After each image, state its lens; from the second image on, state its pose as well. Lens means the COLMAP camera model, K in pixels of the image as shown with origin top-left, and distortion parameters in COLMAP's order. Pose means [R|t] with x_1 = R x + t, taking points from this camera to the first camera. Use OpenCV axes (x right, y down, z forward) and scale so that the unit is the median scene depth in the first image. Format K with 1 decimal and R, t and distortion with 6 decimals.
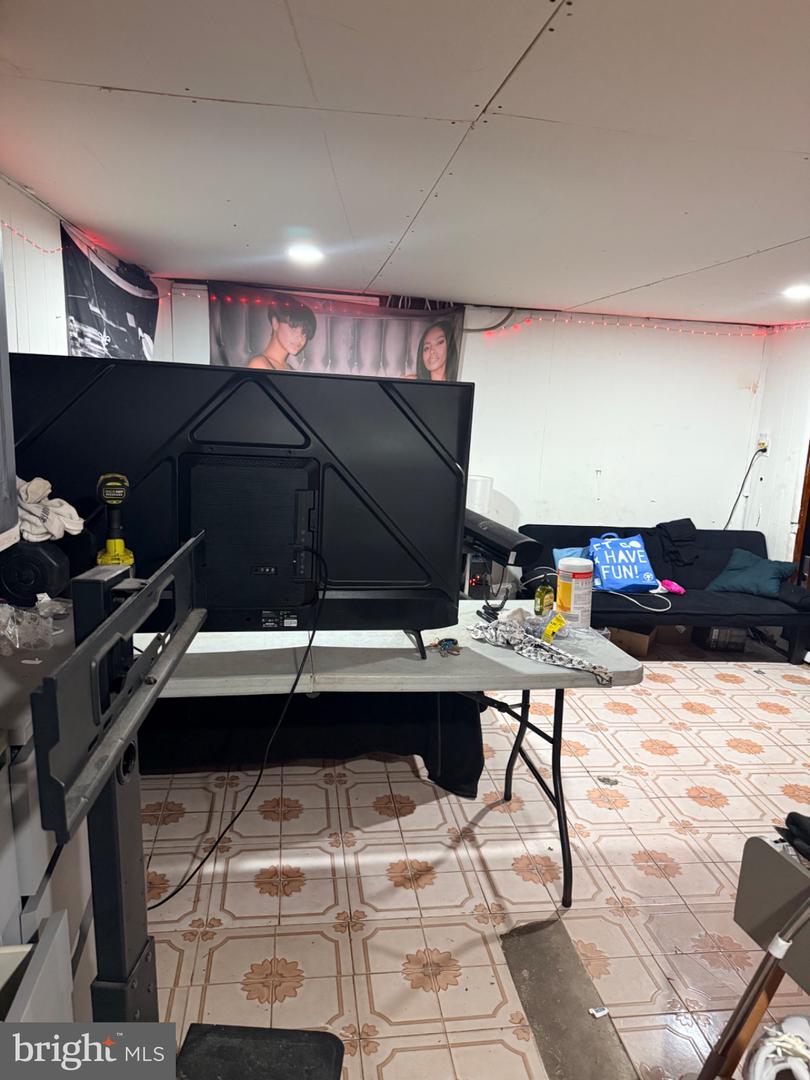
lens RADIAL K [[769.5, 0, 396.4], [0, 769.5, 544.8], [0, 0, 1]] dist [0.073829, -0.098501]
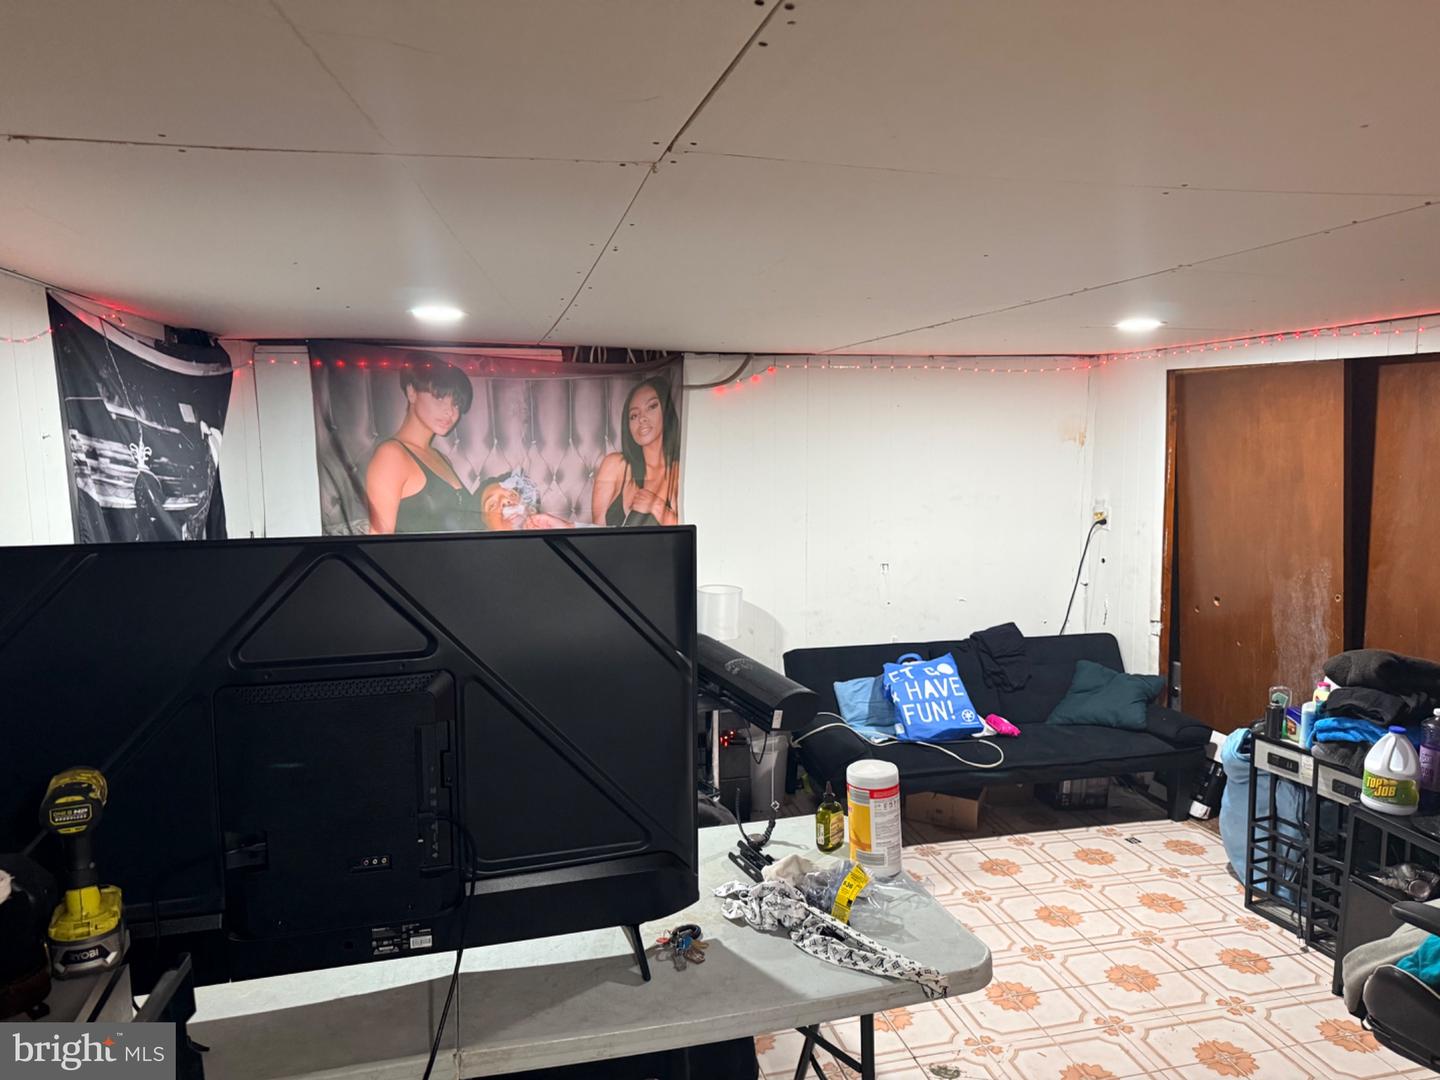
lens RADIAL K [[1026.0, 0, 707.3], [0, 1026.0, 552.1], [0, 0, 1]] dist [0.073829, -0.098501]
pose [[0.993883, -0.069627, 0.085722, 0.023356], [0.075582, 0.994798, -0.068301, -0.083752], [-0.080521, 0.074363, 0.993975, 0.094783]]
